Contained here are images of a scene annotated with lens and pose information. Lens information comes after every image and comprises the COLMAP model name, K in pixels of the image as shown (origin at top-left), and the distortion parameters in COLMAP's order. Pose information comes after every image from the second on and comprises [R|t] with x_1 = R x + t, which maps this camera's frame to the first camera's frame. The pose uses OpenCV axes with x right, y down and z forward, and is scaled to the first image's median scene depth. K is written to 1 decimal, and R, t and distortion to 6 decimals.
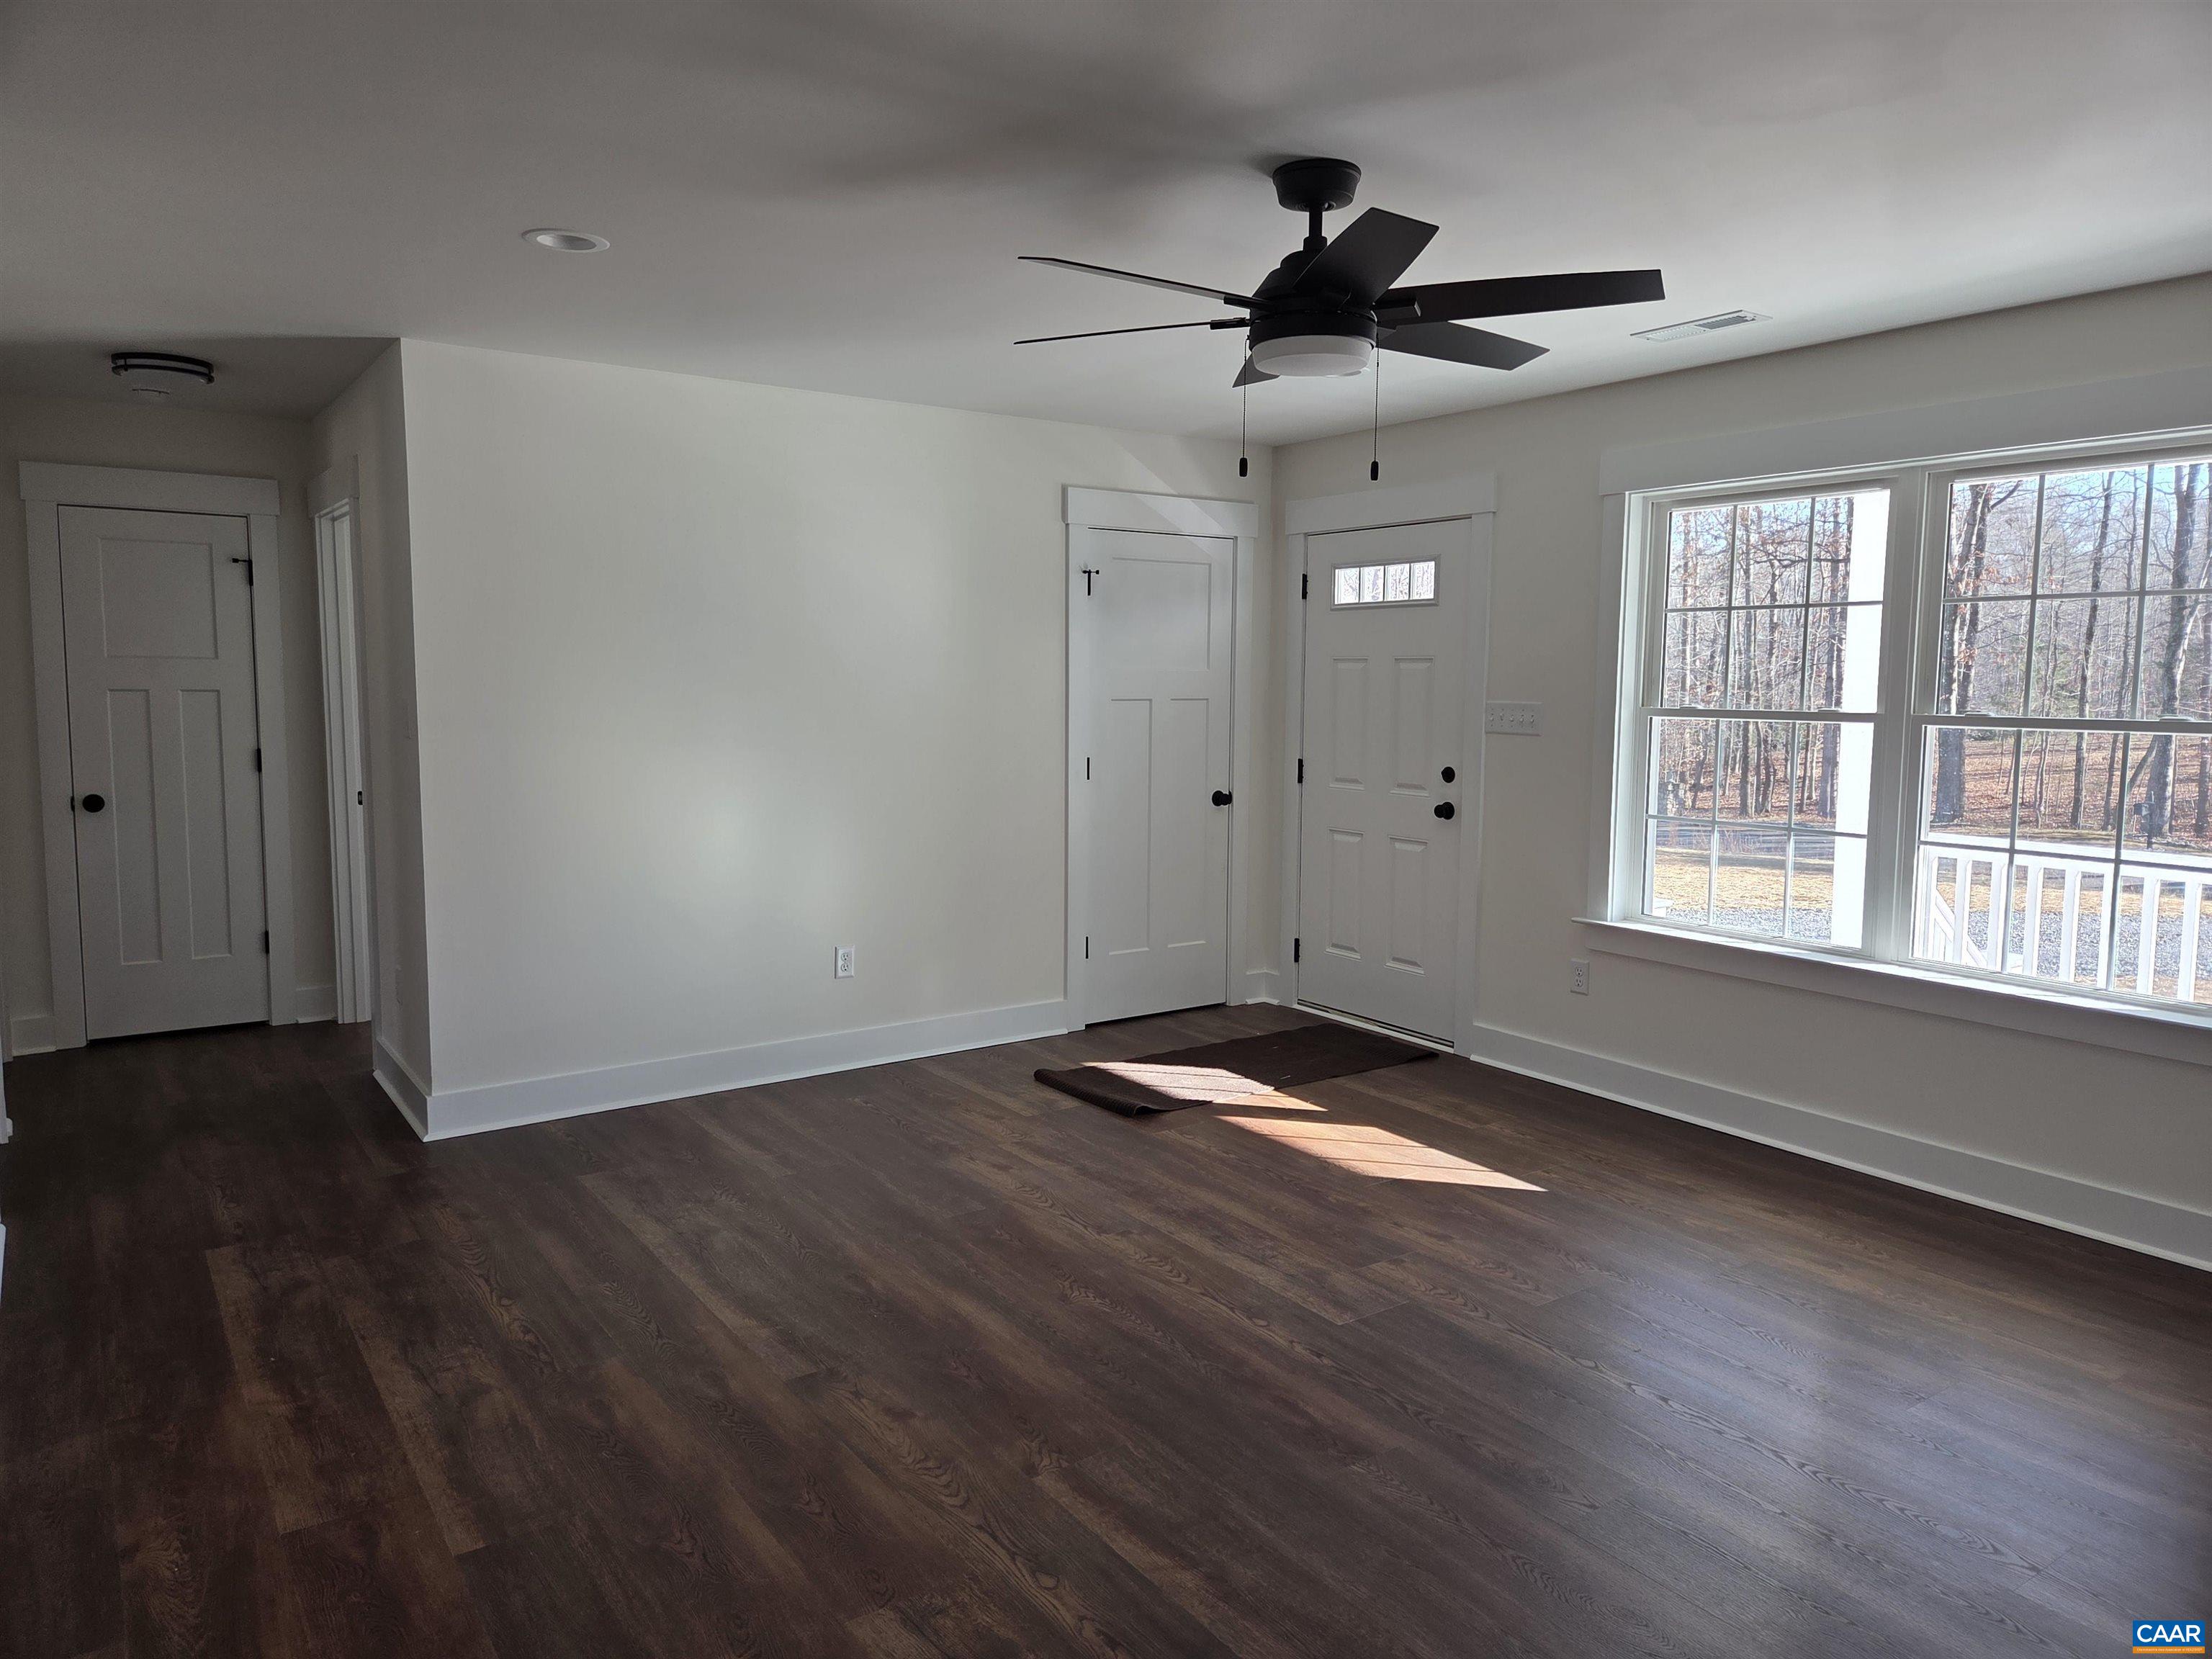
lens RADIAL K [[1466.6, 0, 1109.5], [0, 1466.6, 814.8], [0, 0, 1]] dist [0.077678, -0.069906]
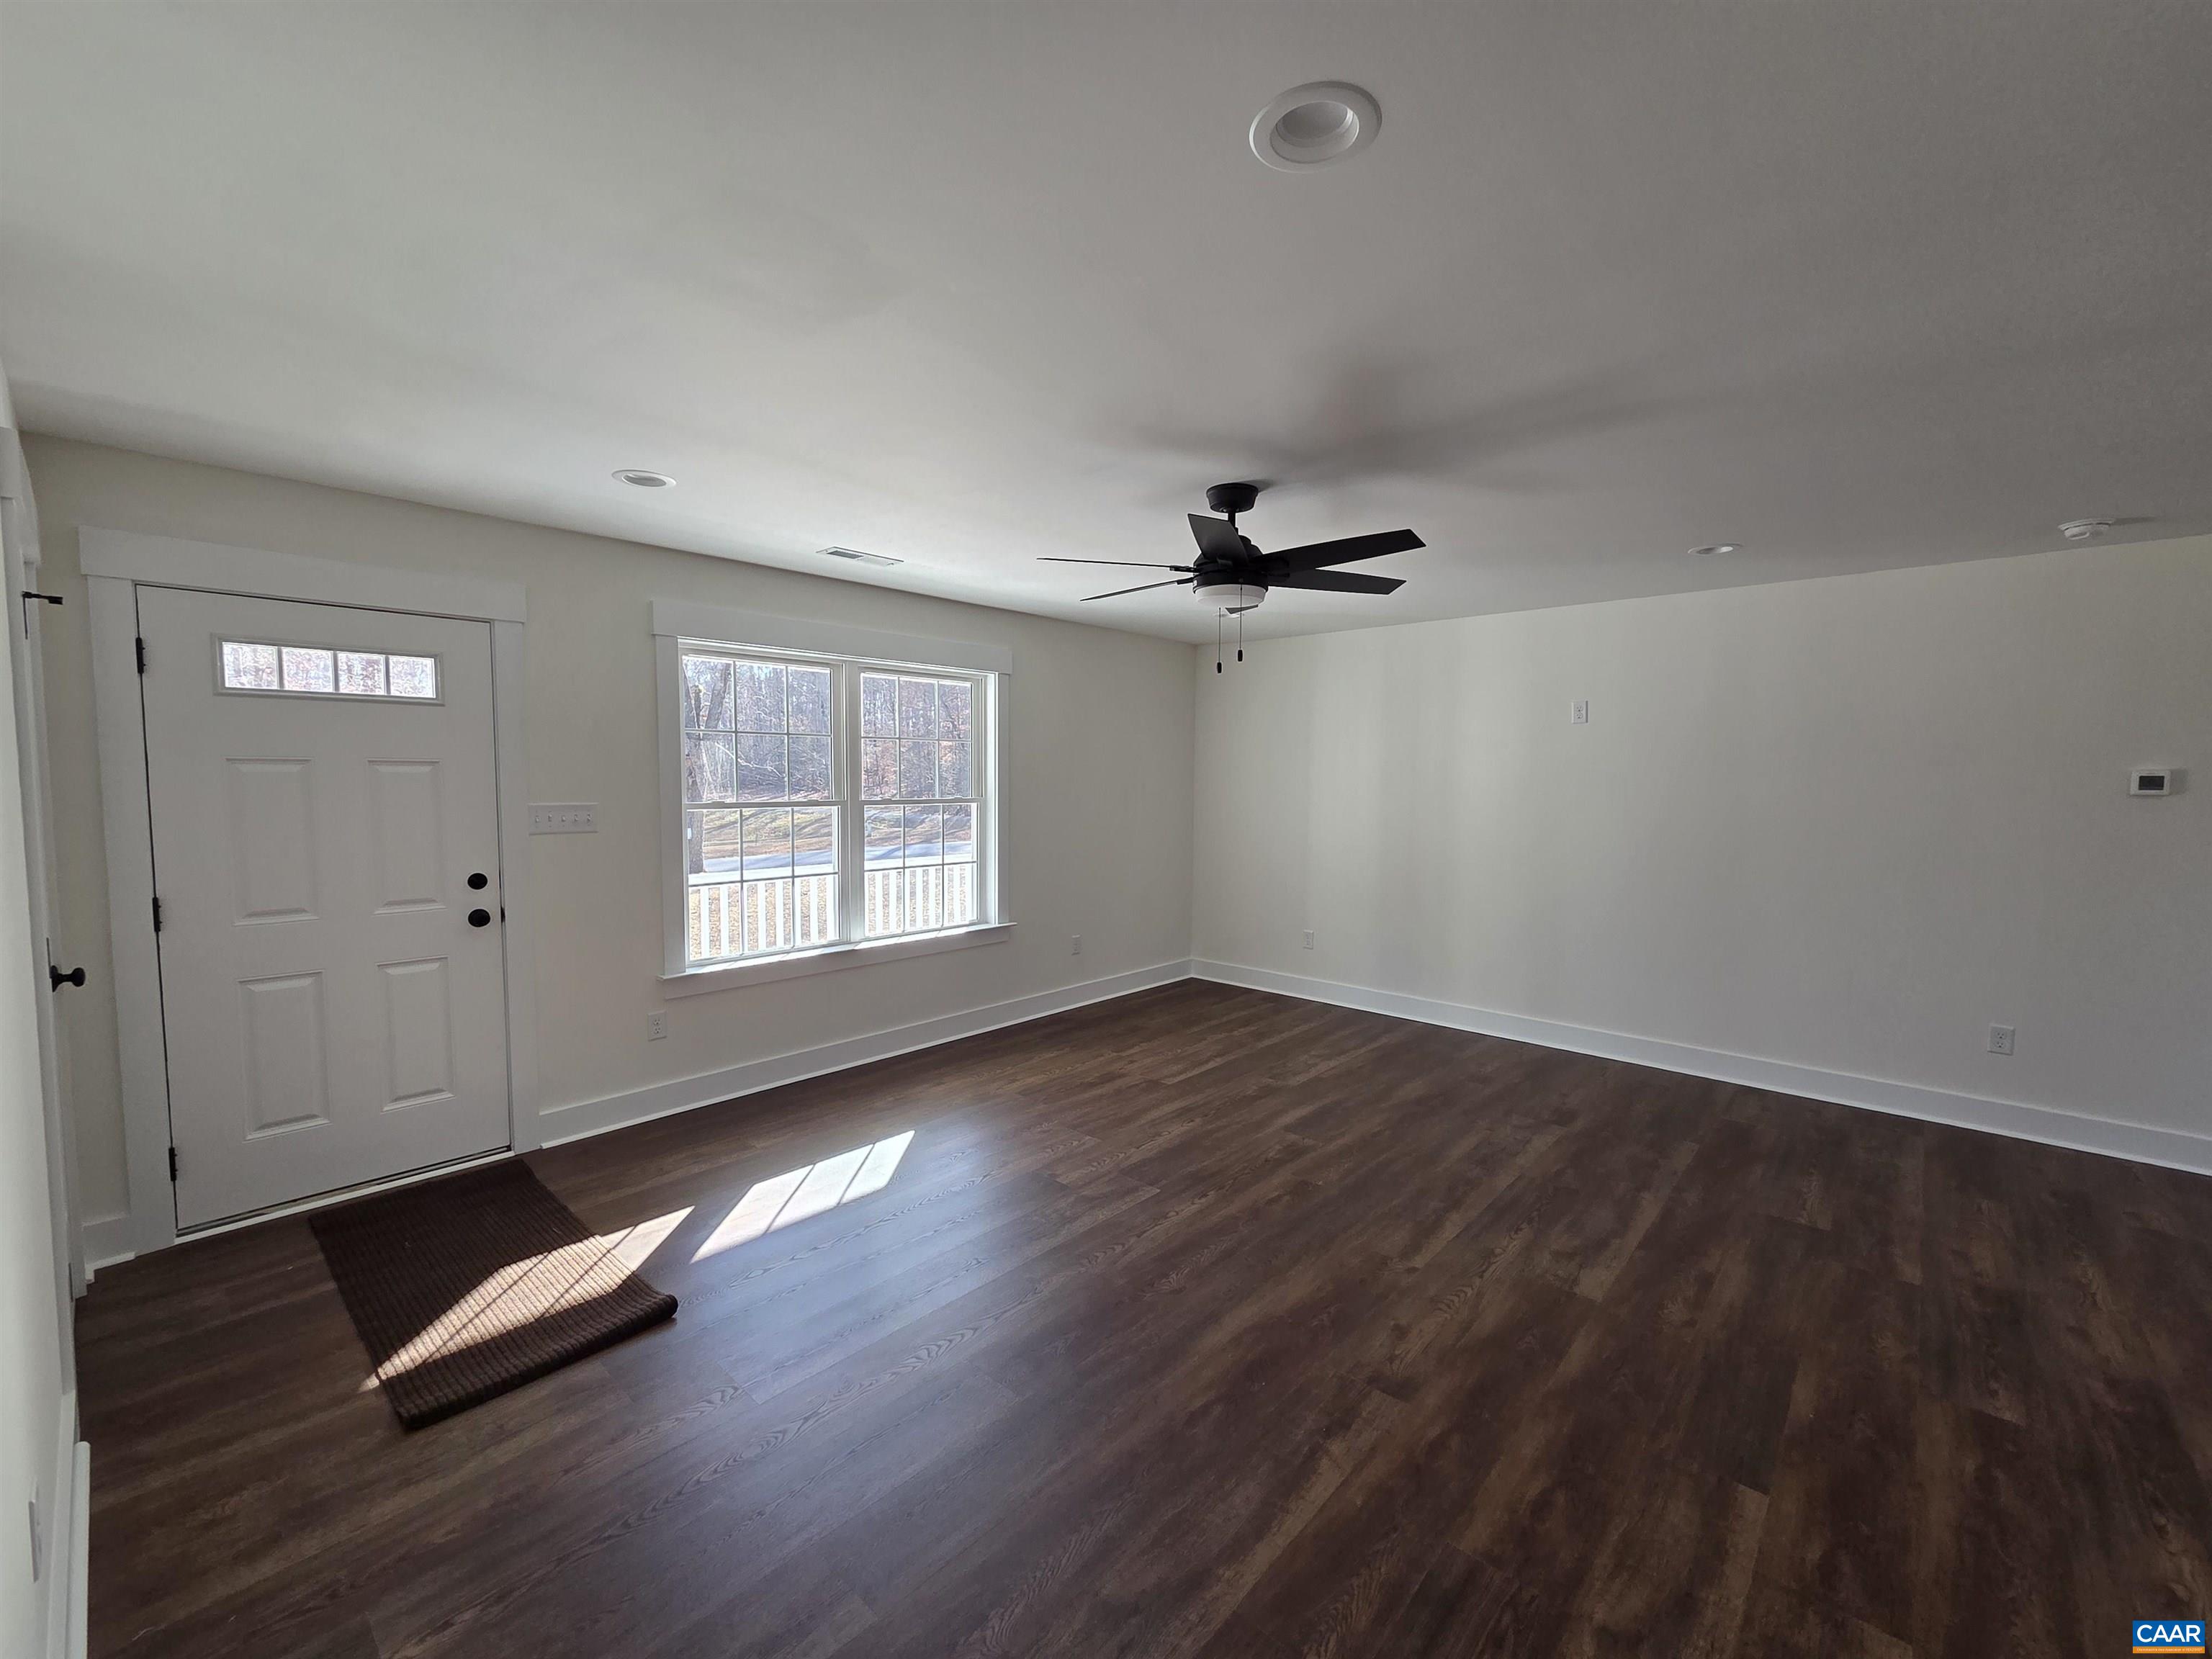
lens RADIAL K [[916.6, 0, 1110.8], [0, 916.6, 828.4], [0, 0, 1]] dist [-0.002614, 0.000961]
pose [[-0.223812, -0.065587, 0.972423, -0.773322], [0.088593, 0.992234, 0.087314, -0.133210], [-0.970598, 0.105692, -0.216263, 1.239978]]
